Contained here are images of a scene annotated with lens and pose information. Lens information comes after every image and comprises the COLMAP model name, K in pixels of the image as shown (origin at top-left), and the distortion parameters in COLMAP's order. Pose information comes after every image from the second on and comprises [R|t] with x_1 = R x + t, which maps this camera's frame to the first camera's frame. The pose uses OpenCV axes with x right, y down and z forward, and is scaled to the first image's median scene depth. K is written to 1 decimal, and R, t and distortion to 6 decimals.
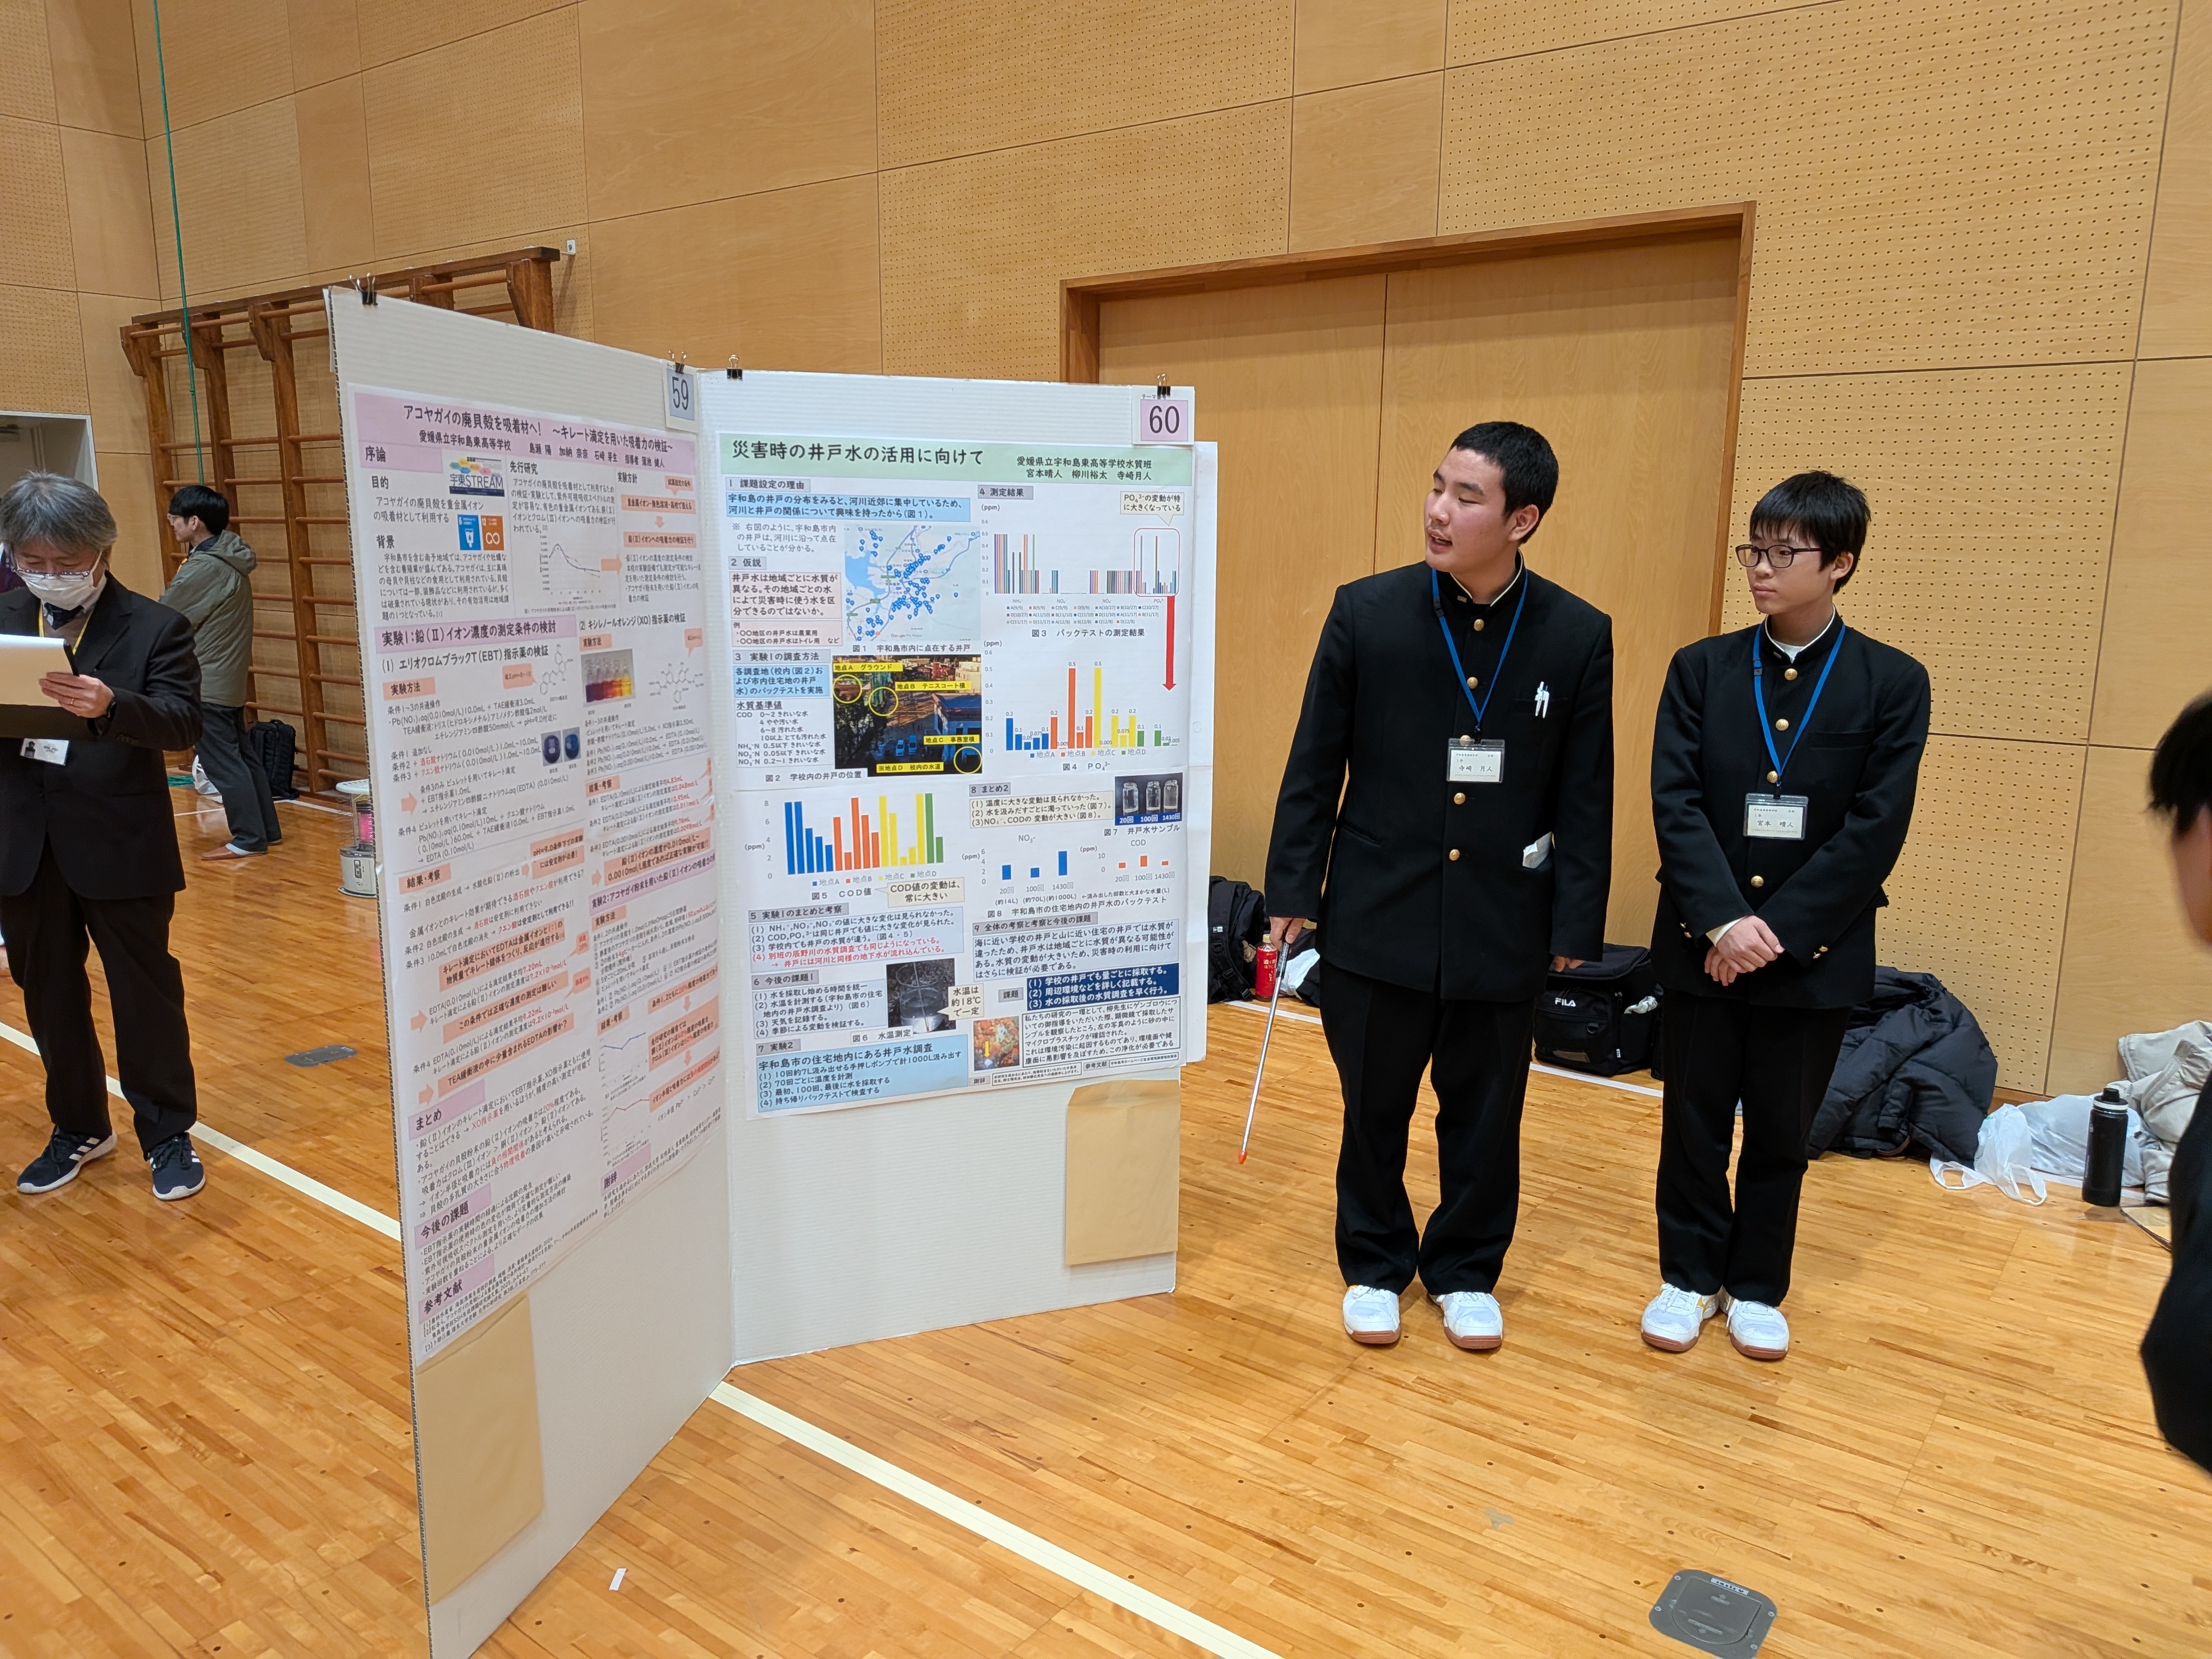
lens RADIAL K [[1627.5, 0, 1106.0], [0, 1627.5, 829.5], [0, 0, 1]] dist [0.199547, -0.281585]
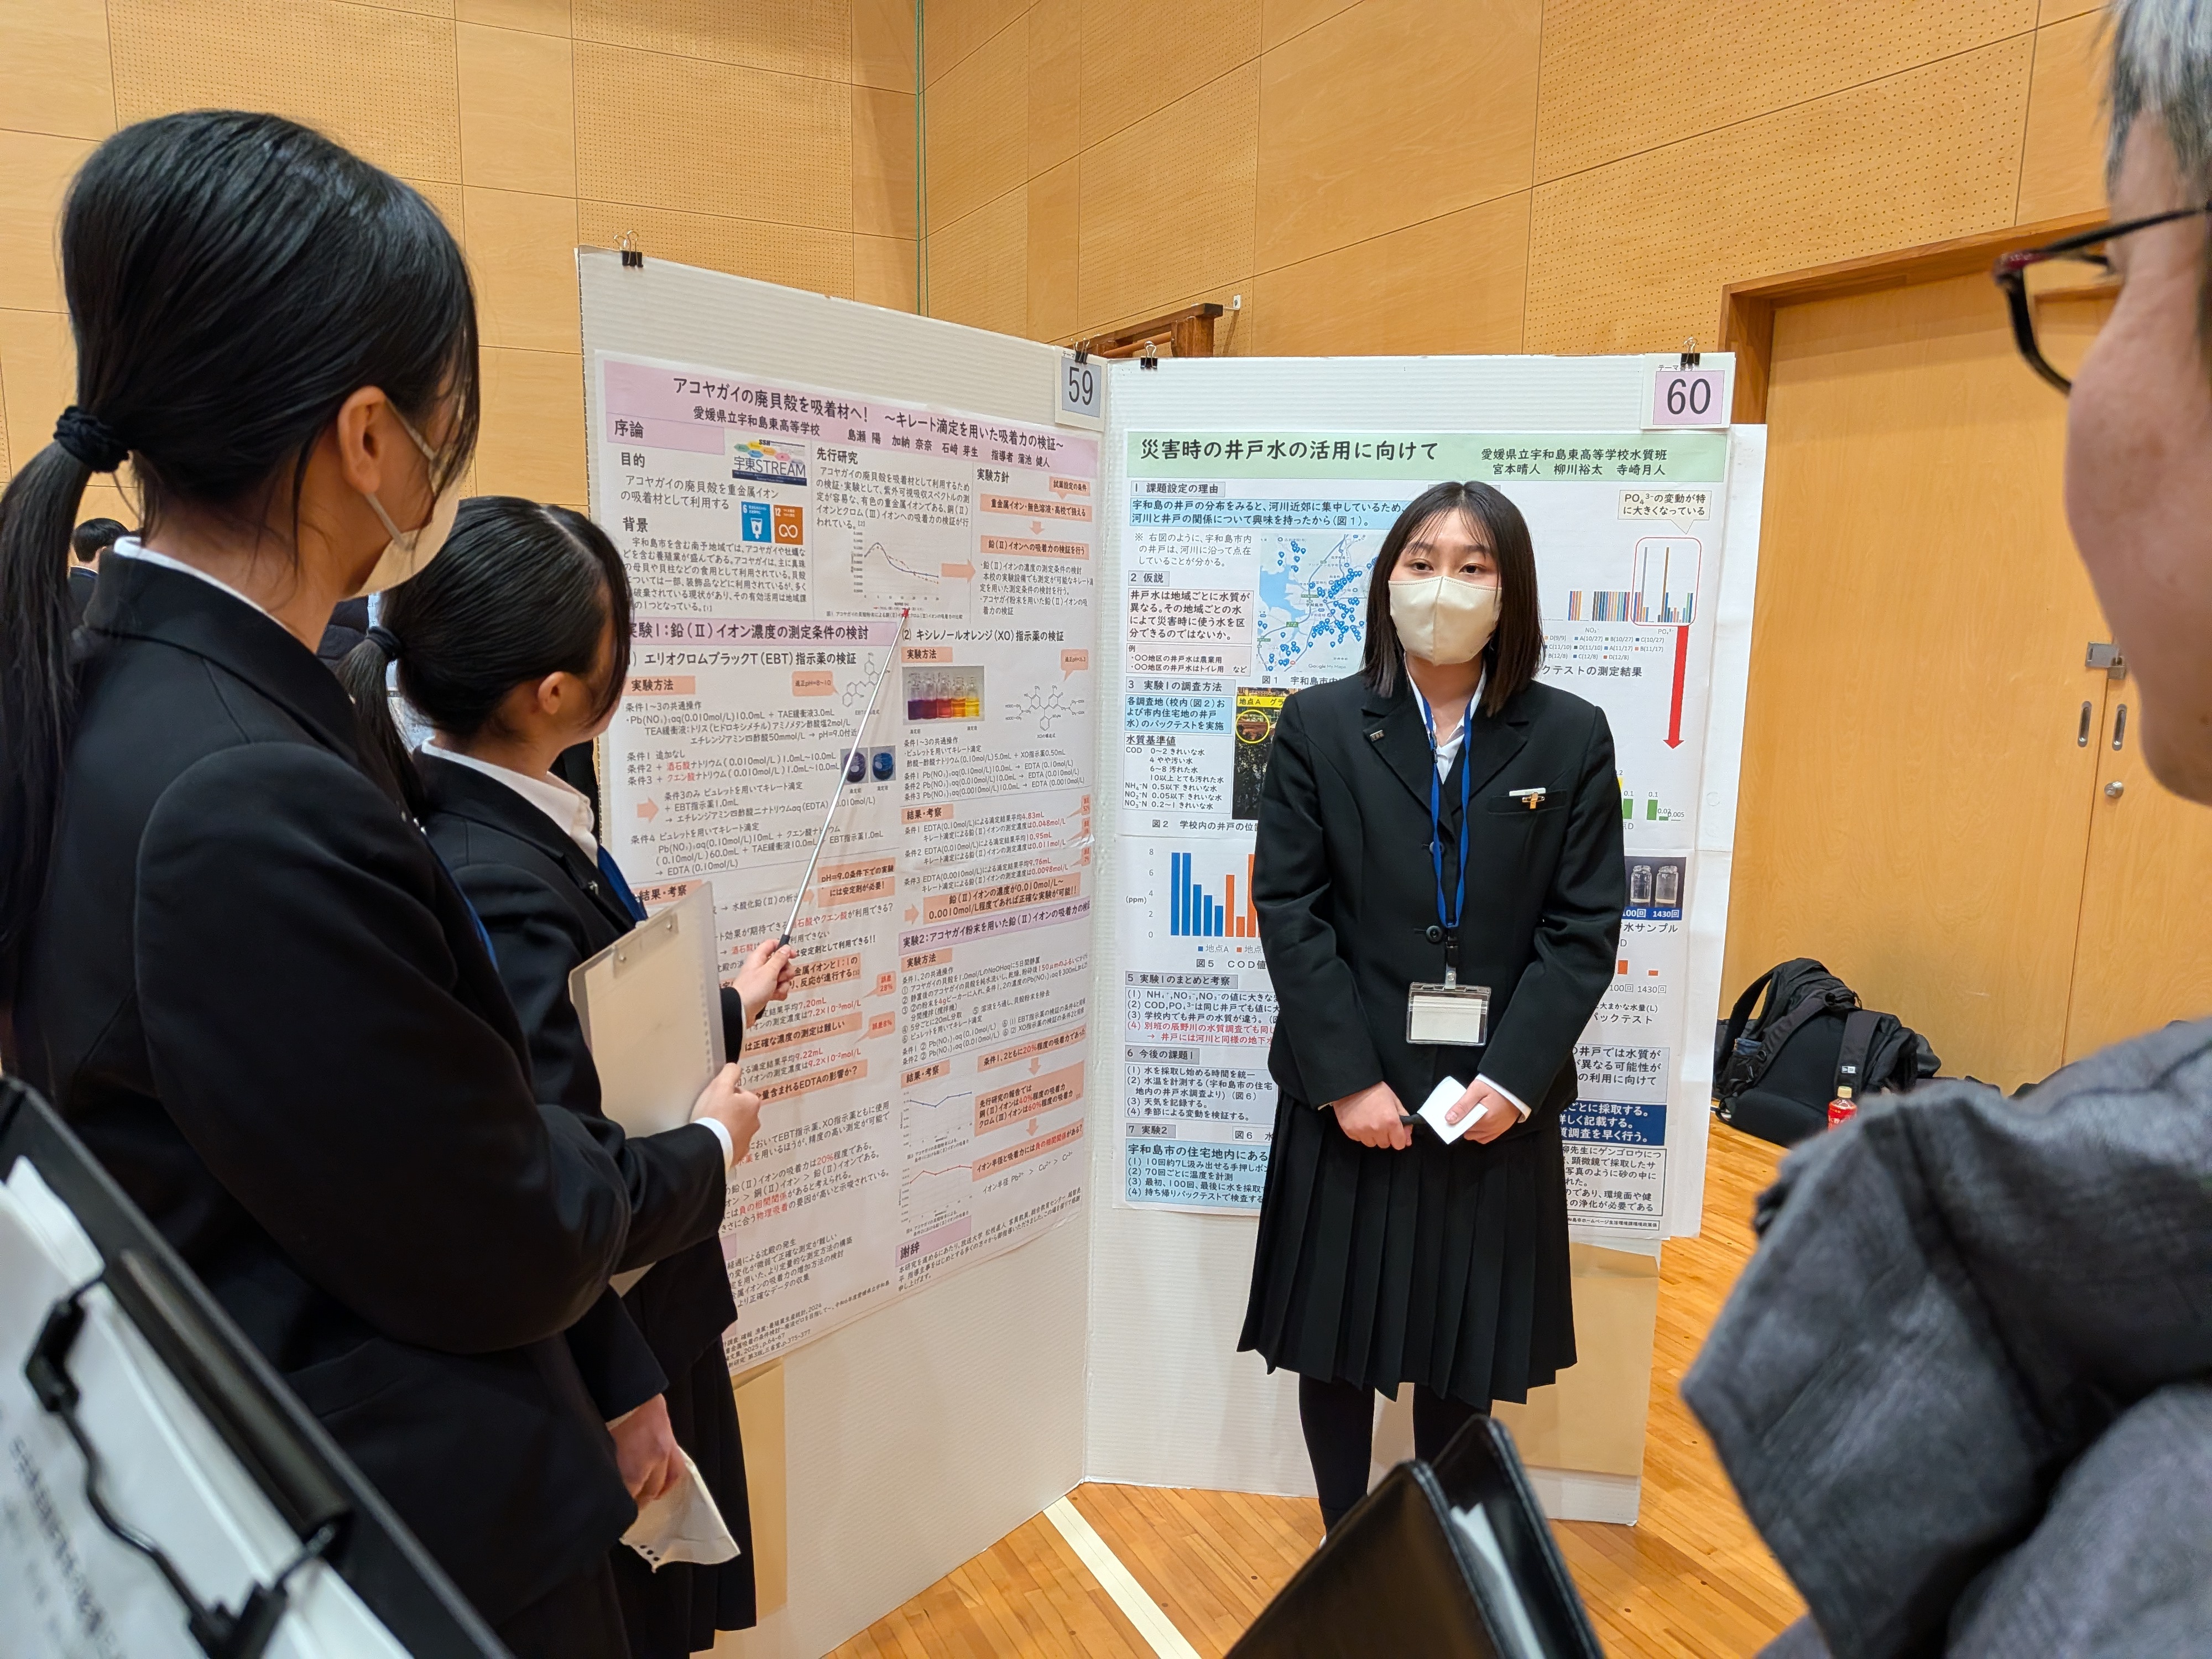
lens RADIAL K [[1626.1, 0, 1107.2], [0, 1626.1, 857.9], [0, 0, 1]] dist [0.191671, -0.352886]
pose [[0.903355, 0.081557, -0.421067, 0.141582], [-0.092842, 0.995661, -0.006333, -0.004972], [0.418723, 0.044814, 0.907007, 0.201457]]
